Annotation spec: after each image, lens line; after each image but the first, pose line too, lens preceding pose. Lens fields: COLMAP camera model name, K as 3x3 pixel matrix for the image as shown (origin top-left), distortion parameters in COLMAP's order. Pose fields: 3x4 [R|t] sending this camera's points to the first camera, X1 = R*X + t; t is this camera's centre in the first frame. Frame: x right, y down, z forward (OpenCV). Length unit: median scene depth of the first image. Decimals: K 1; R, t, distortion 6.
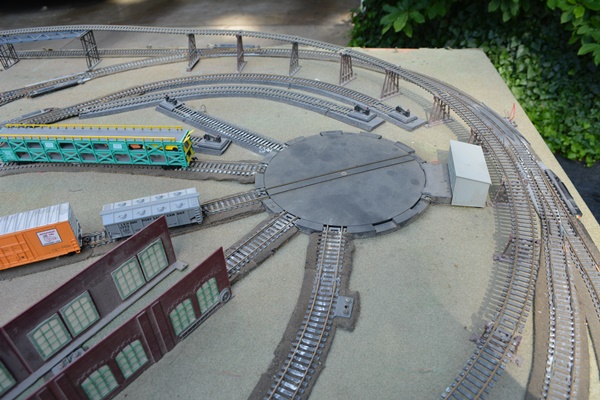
lens RADIAL K [[463.5, 0, 303.1], [0, 463.5, 199.9], [0, 0, 1]] dist [-0.089450, 0.016575]
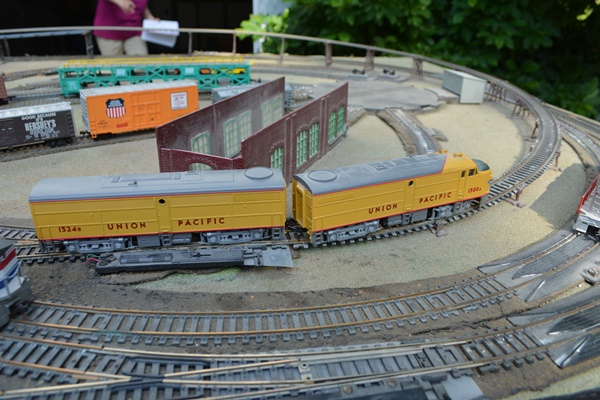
lens RADIAL K [[459.5, 0, 302.7], [0, 459.5, 199.1], [0, 0, 1]] dist [-0.090938, 0.019360]
pose [[0.961472, -0.066594, 0.266714, -0.471909], [0.123746, 0.971202, -0.203599, 0.475460], [-0.245475, 0.228760, 0.942025, -0.069392]]
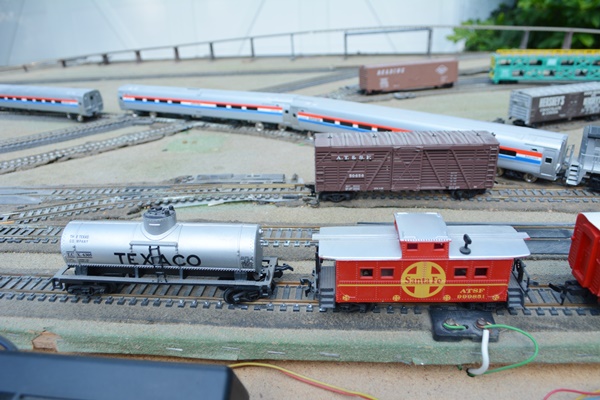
lens RADIAL K [[459.5, 0, 302.7], [0, 459.5, 199.1], [0, 0, 1]] dist [-0.090938, 0.019360]
pose [[0.999855, -0.002311, -0.016860, -1.255532], [-0.001786, 0.971021, -0.238988, 0.532424], [0.016924, 0.238984, 0.970876, -0.061410]]
